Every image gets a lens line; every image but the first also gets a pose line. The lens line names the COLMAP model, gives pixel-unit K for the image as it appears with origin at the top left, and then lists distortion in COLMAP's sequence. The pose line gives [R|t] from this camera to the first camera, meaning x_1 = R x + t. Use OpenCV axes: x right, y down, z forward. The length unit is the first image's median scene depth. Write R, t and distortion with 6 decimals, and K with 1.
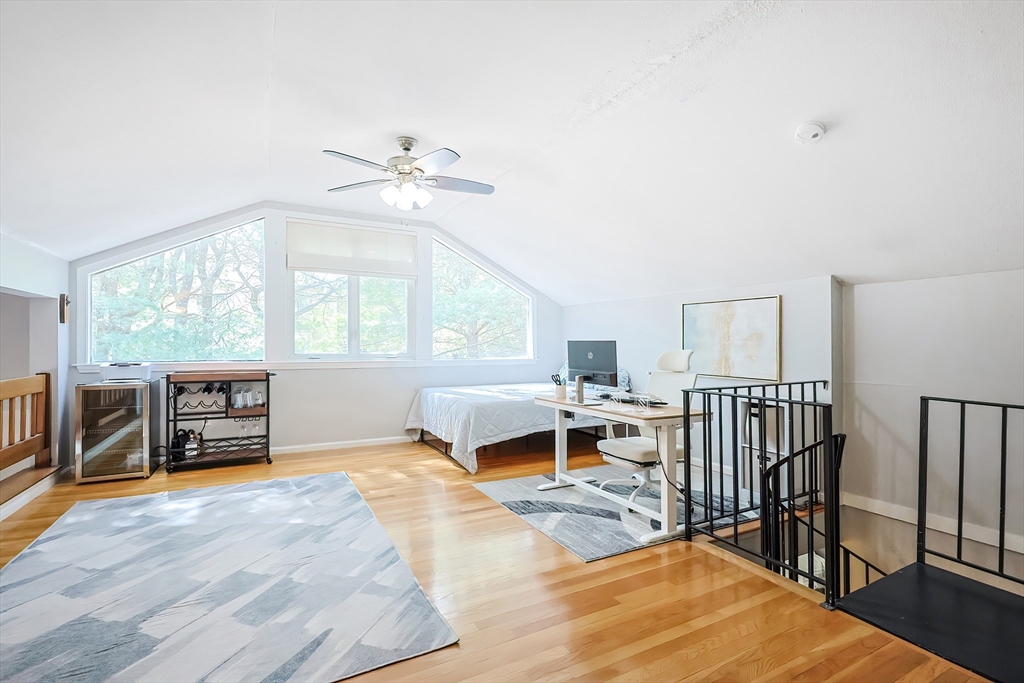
lens RADIAL K [[470.1, 0, 515.3], [0, 470.1, 356.1], [0, 0, 1]] dist [-0.001598, -0.000306]
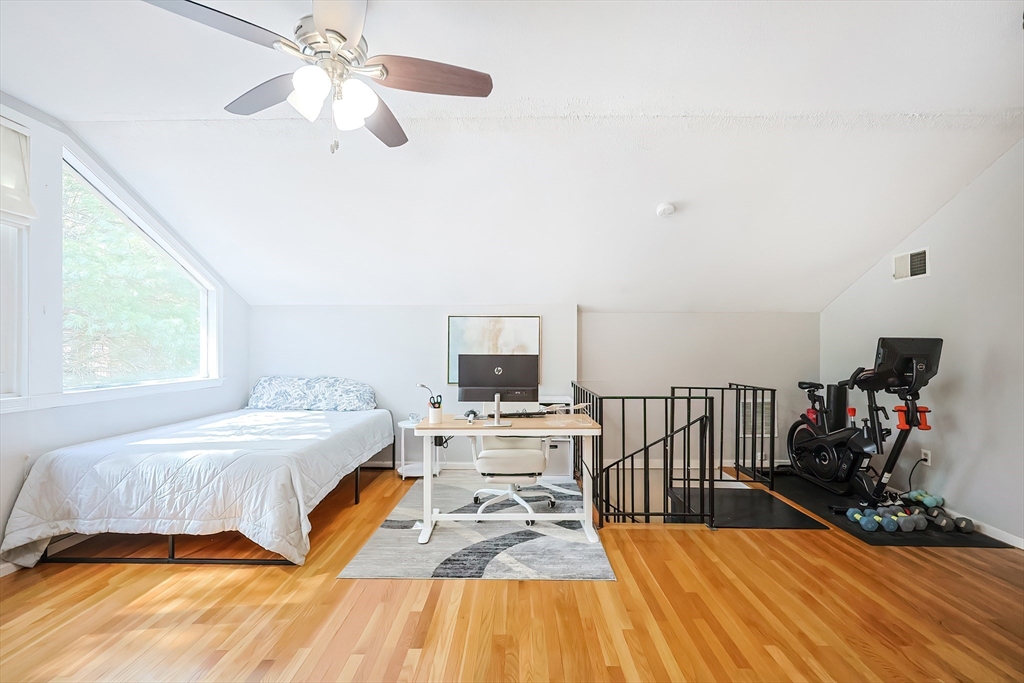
lens RADIAL K [[445.3, 0, 510.4], [0, 445.3, 361.2], [0, 0, 1]] dist [-0.000894, -0.000104]
pose [[0.482800, -0.025092, 0.875371, -0.614013], [0.022926, 0.999609, 0.016009, -0.034842], [-0.875430, 0.012340, 0.483187, 0.591402]]
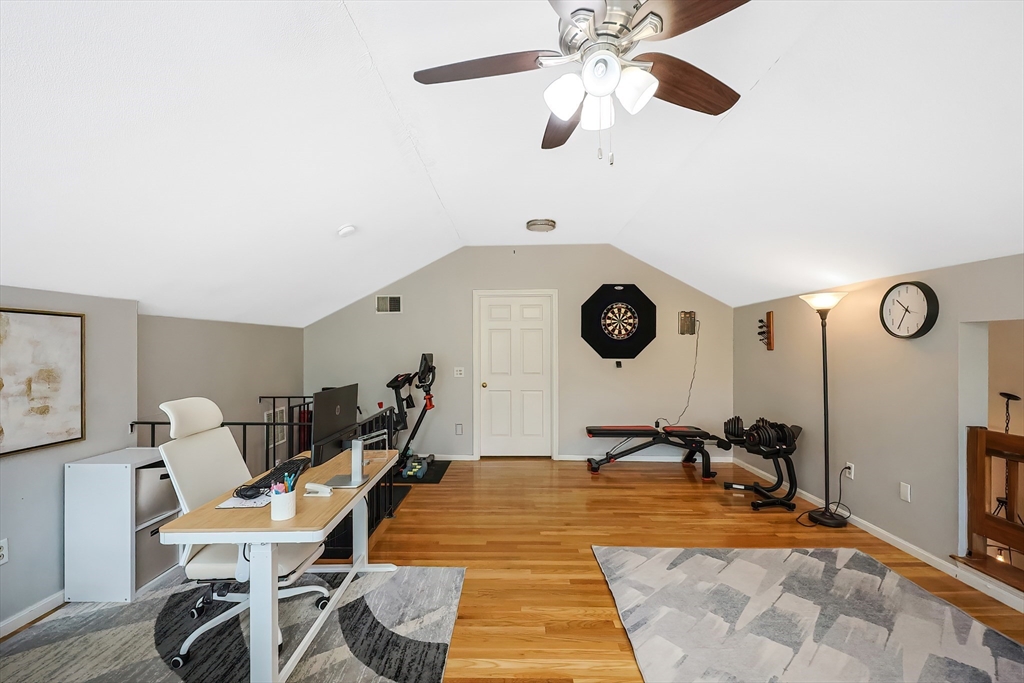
lens RADIAL K [[420.9, 0, 533.8], [0, 420.9, 343.9], [0, 0, 1]] dist [0.000674, 0.000147]
pose [[-0.891338, -0.008748, 0.453255, -0.381481], [0.000559, 0.999792, 0.020395, -0.116398], [-0.453339, 0.018432, -0.891147, 1.488690]]
